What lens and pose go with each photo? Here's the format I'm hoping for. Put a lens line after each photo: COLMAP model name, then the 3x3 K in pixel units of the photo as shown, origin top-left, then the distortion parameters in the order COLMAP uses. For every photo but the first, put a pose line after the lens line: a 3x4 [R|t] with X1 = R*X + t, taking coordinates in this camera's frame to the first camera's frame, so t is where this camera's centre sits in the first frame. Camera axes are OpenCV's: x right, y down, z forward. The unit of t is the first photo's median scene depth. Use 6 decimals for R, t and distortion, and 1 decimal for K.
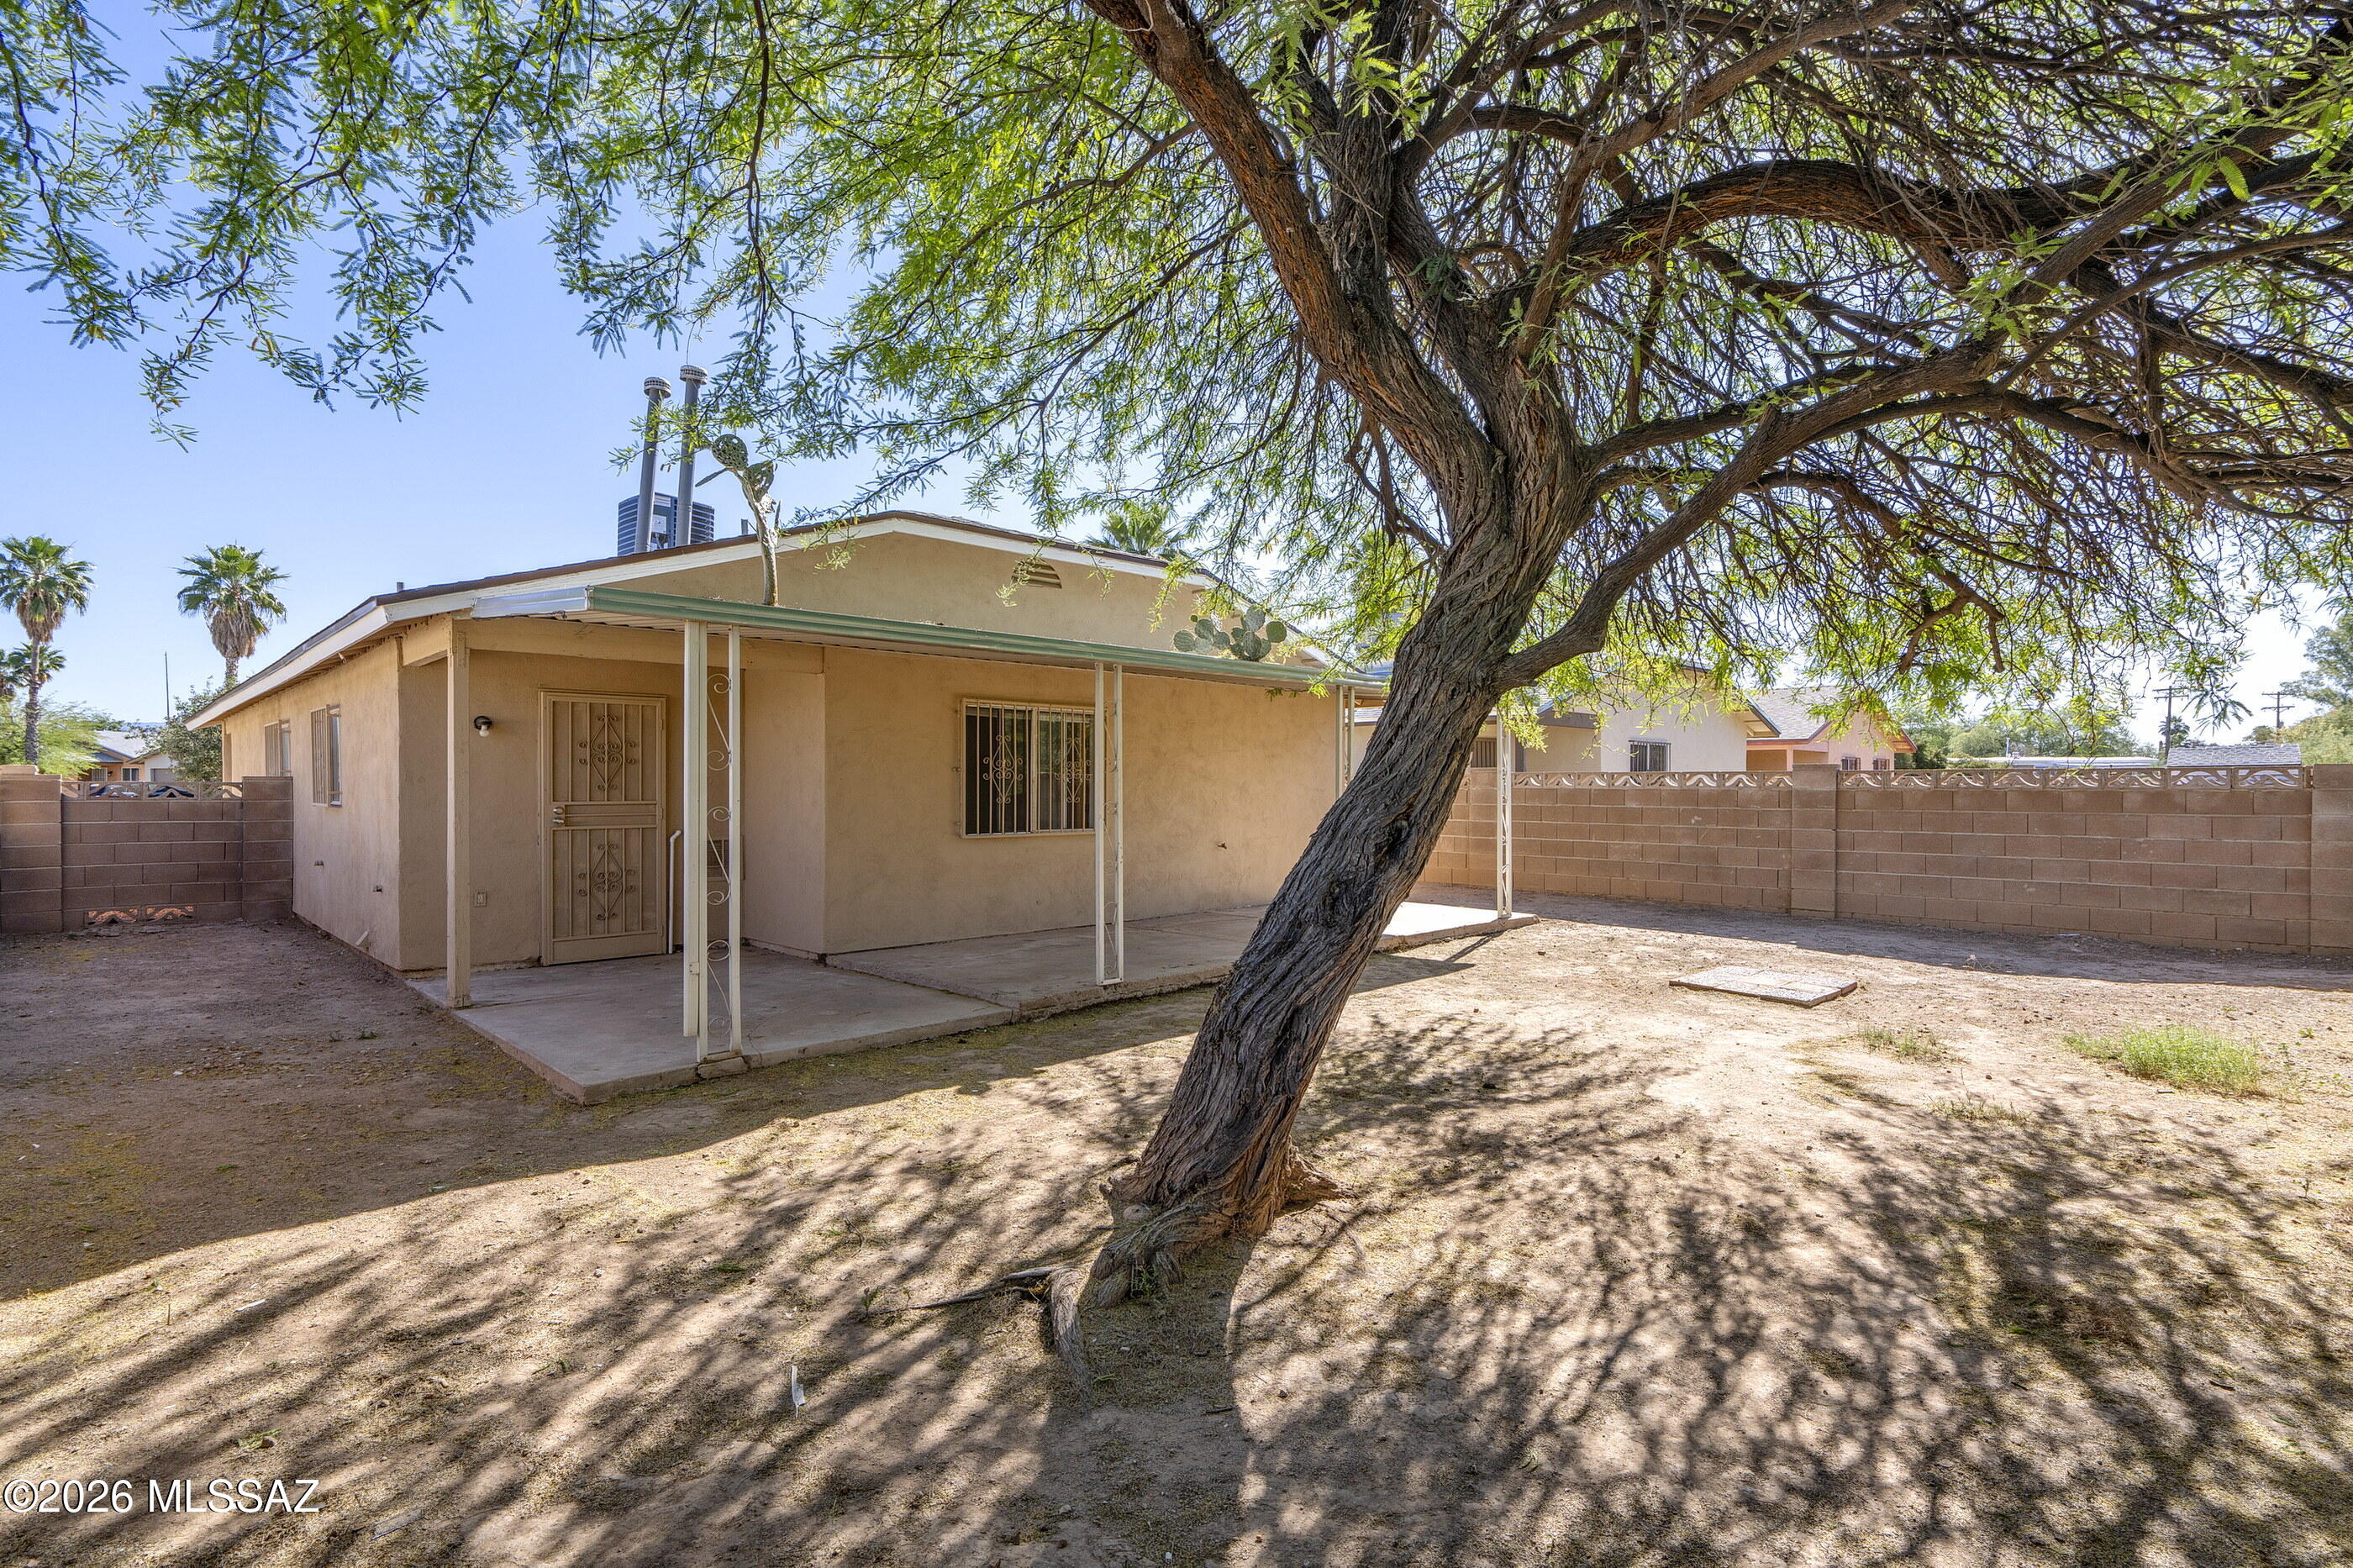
lens RADIAL K [[991.6, 0, 1173.5], [0, 991.6, 789.4], [0, 0, 1]] dist [-0.005785, 0.000398]
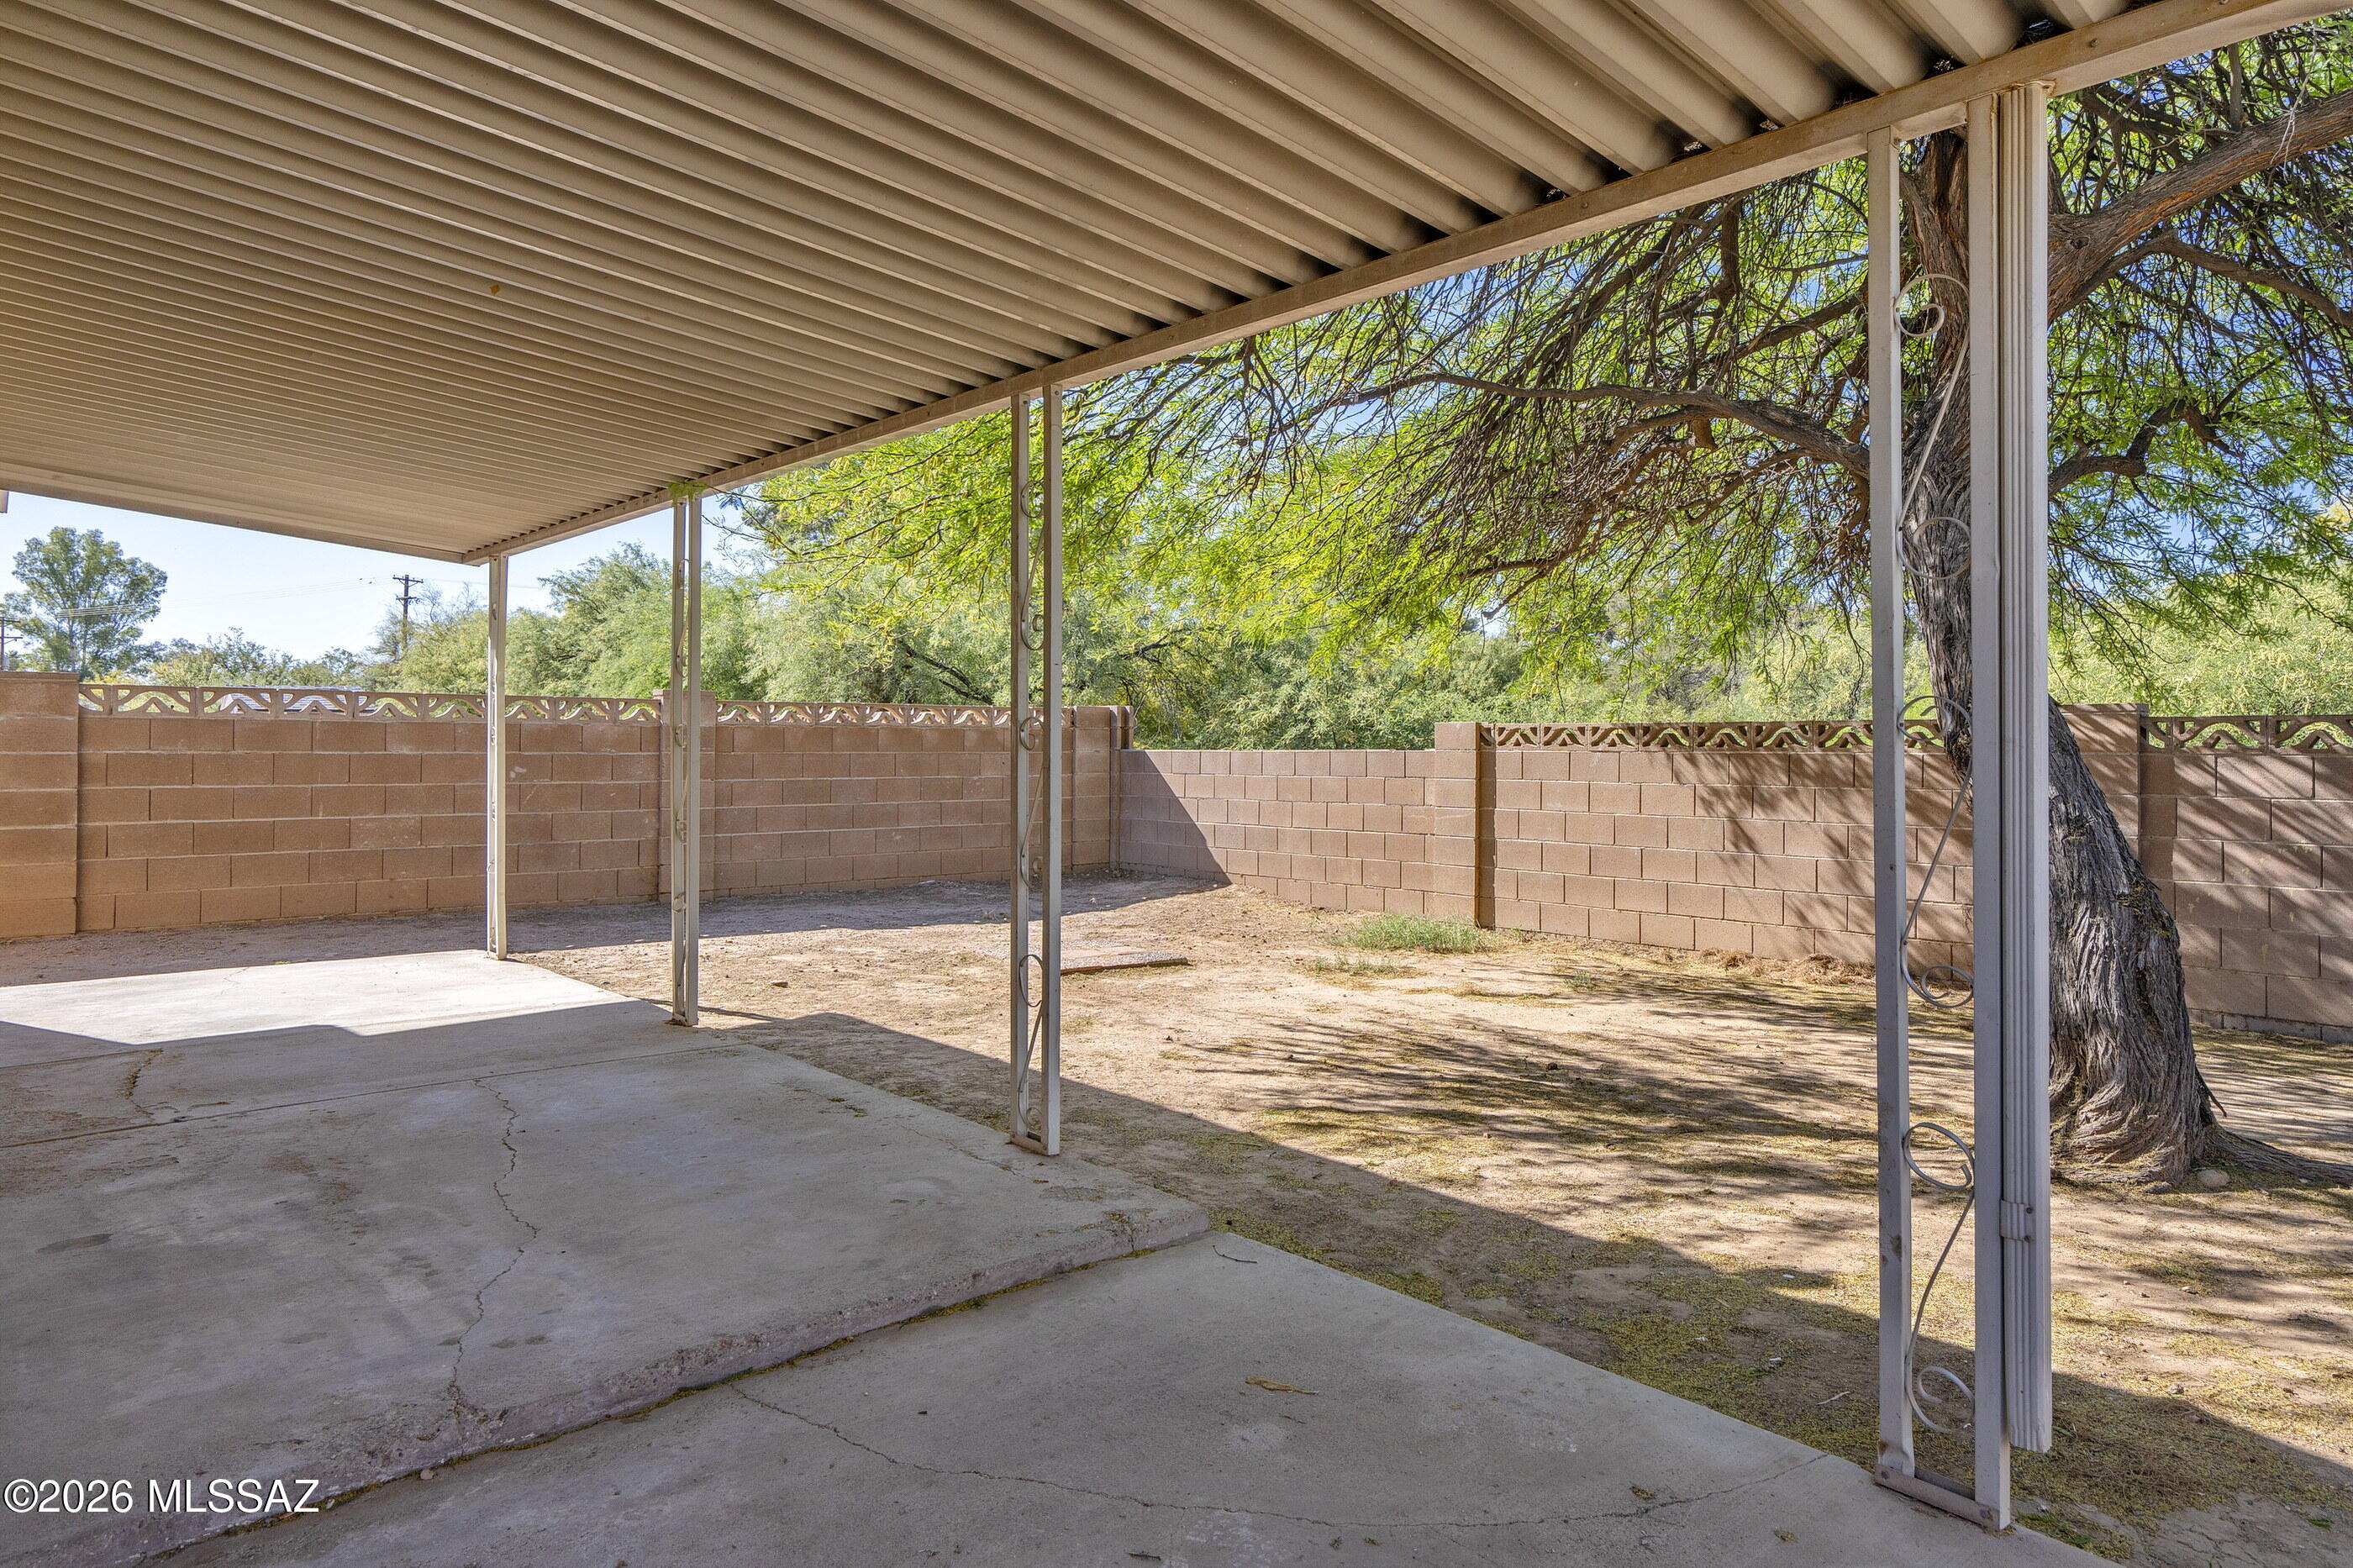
lens RADIAL K [[1546.3, 0, 1175.2], [0, 1546.3, 766.8], [0, 0, 1]] dist [0.006824, 0.004430]
pose [[0.049873, -0.011096, 0.998694, -0.929731], [-0.001696, 0.999936, 0.011194, 0.036075], [-0.998754, -0.002252, 0.049851, 1.192897]]
